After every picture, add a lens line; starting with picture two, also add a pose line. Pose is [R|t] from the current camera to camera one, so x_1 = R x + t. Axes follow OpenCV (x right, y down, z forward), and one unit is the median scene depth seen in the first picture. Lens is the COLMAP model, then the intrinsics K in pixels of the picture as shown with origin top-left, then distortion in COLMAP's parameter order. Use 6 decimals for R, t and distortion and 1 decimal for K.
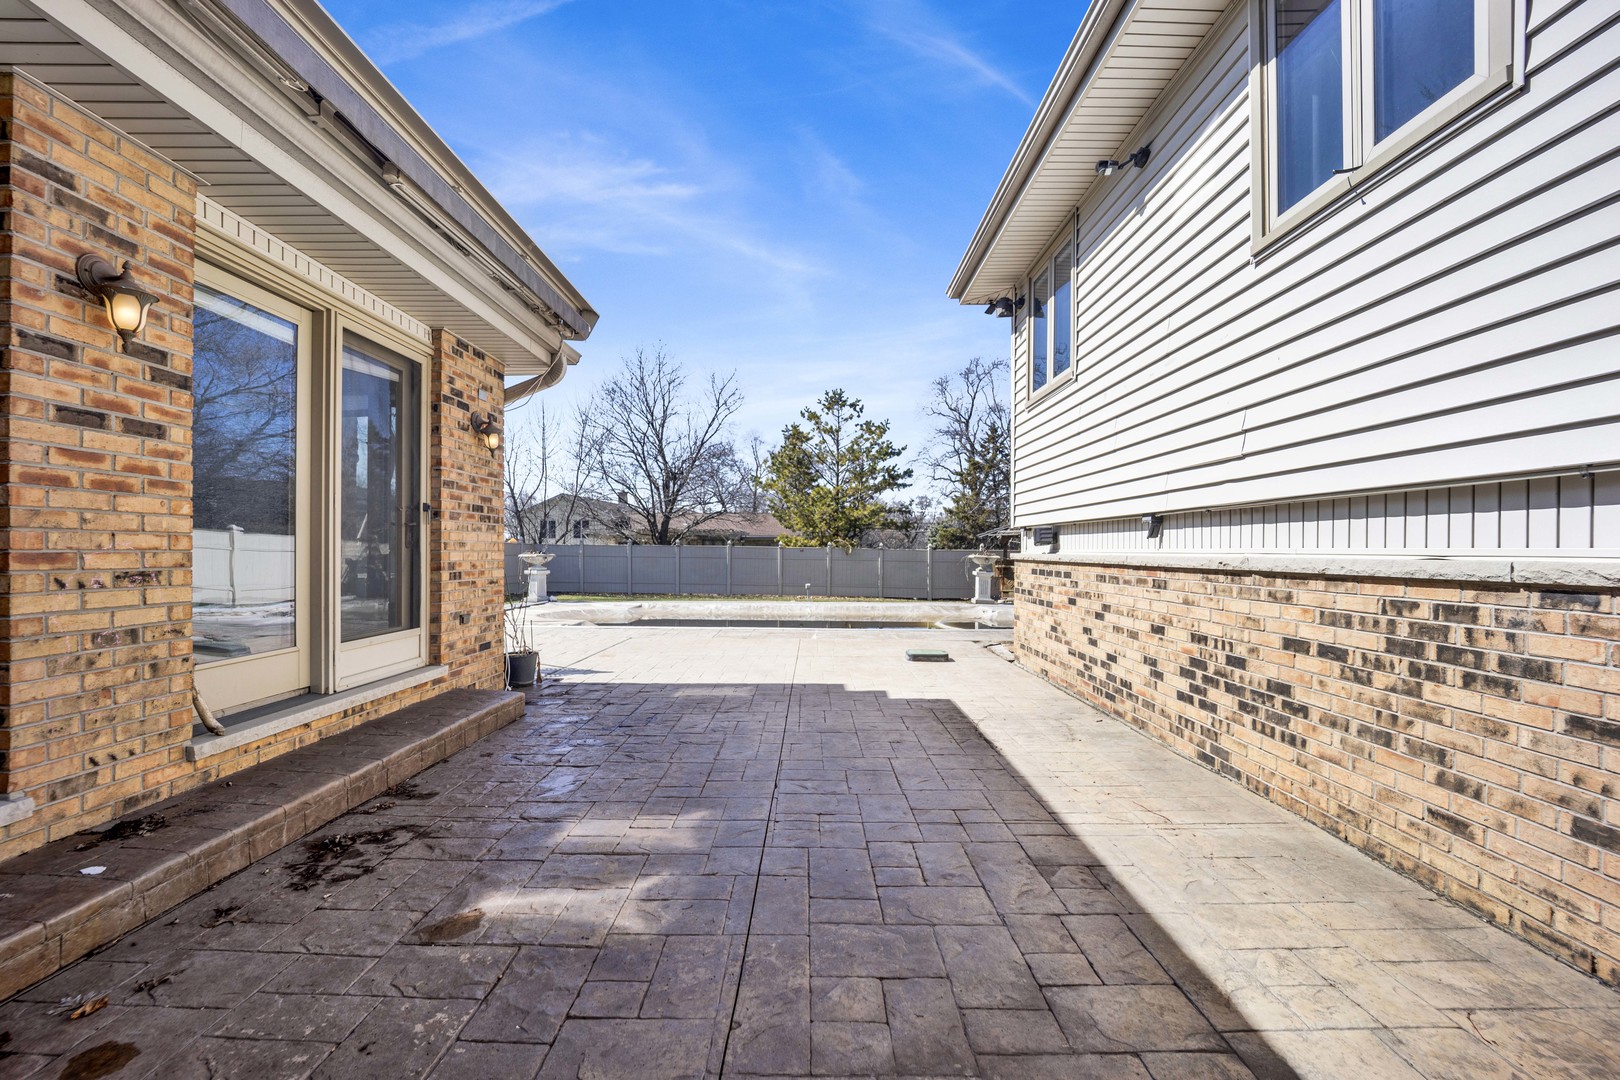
lens RADIAL K [[671.1, 0, 814.6], [0, 671.1, 546.4], [0, 0, 1]] dist [-0.002214, -0.000503]
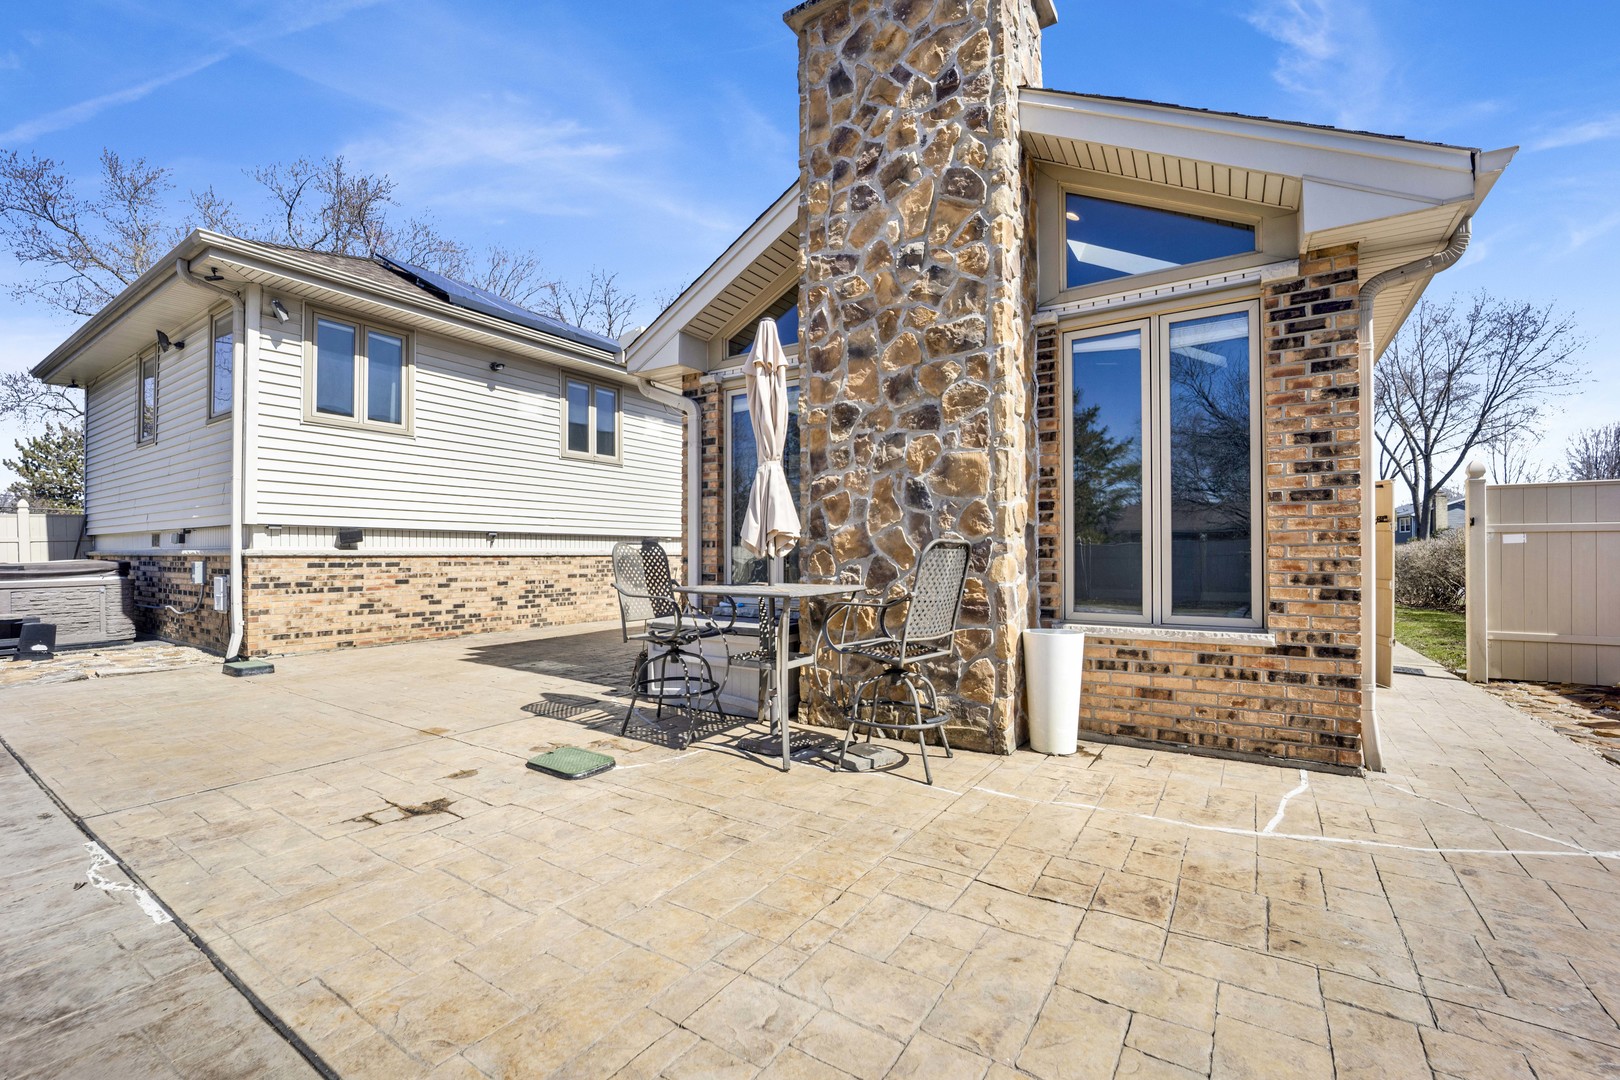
lens RADIAL K [[671.1, 0, 814.6], [0, 671.1, 546.4], [0, 0, 1]] dist [-0.002214, -0.000503]
pose [[-0.837390, 0.012694, 0.546458, -1.850388], [0.003630, 0.999837, -0.017664, 0.048545], [-0.546594, -0.012808, -0.837300, 2.656912]]
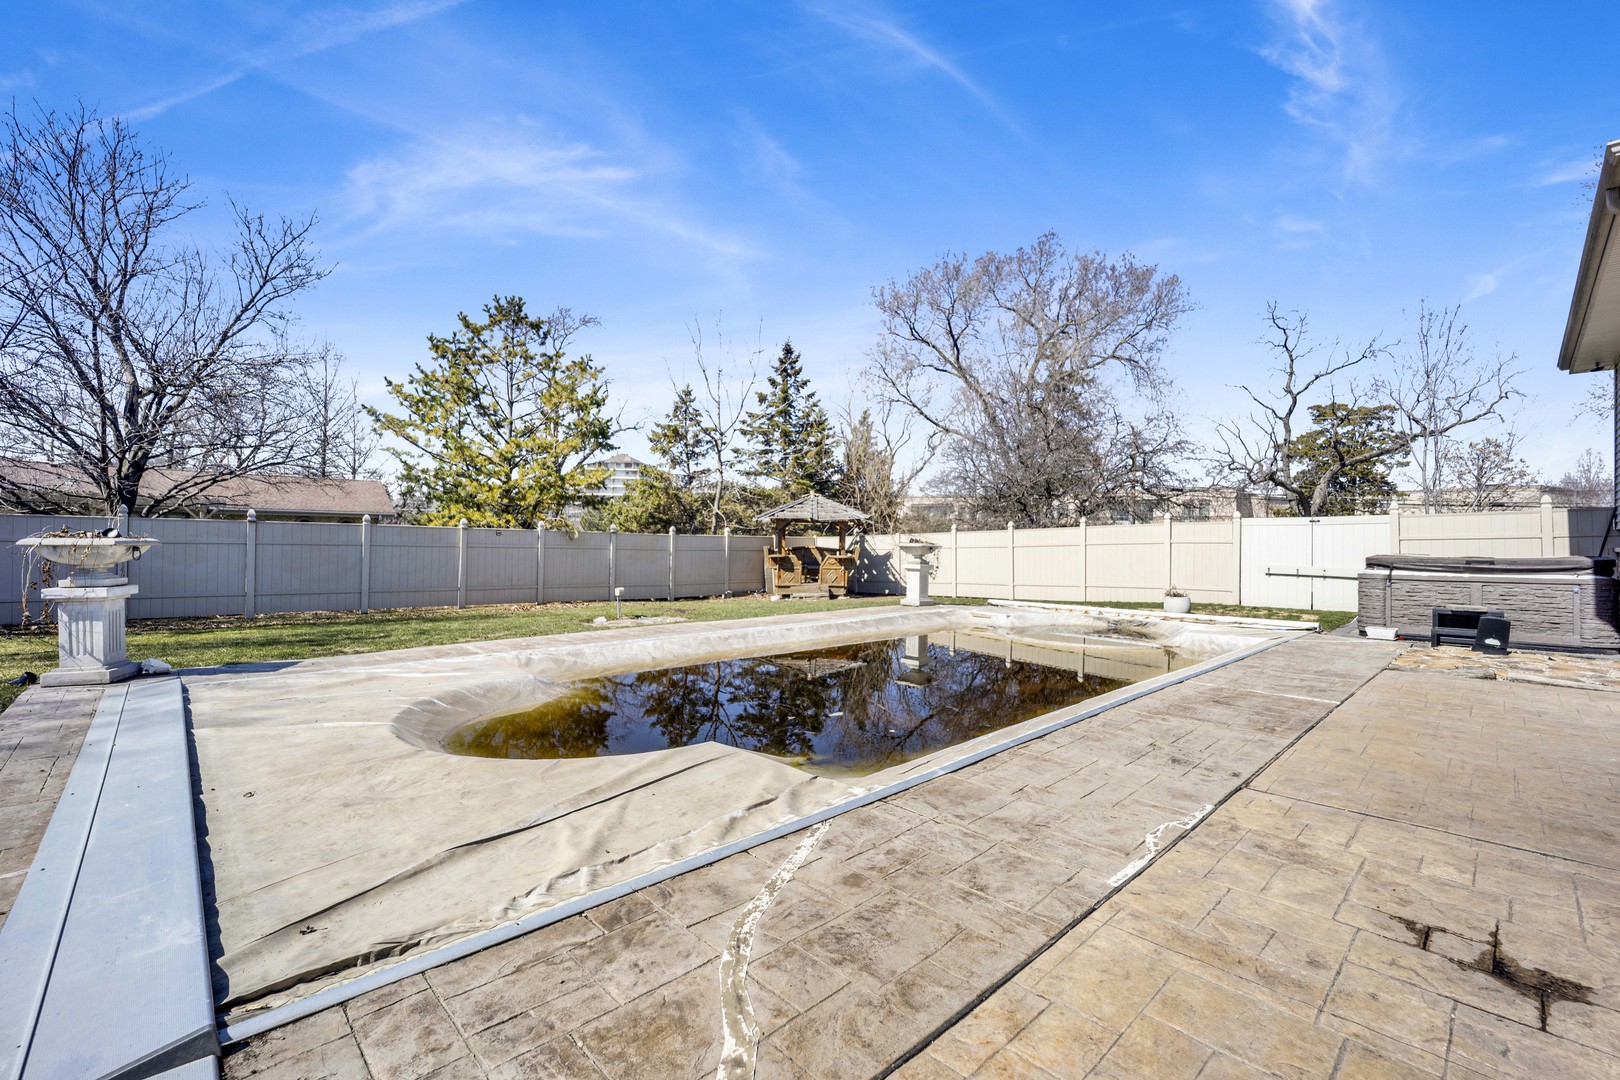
lens RADIAL K [[671.1, 0, 814.6], [0, 671.1, 546.4], [0, 0, 1]] dist [-0.002214, -0.000503]
pose [[0.716184, 0.008608, 0.697859, -1.813208], [-0.012908, 0.999916, 0.000913, 0.046802], [-0.697792, -0.009662, 0.716235, 2.539679]]
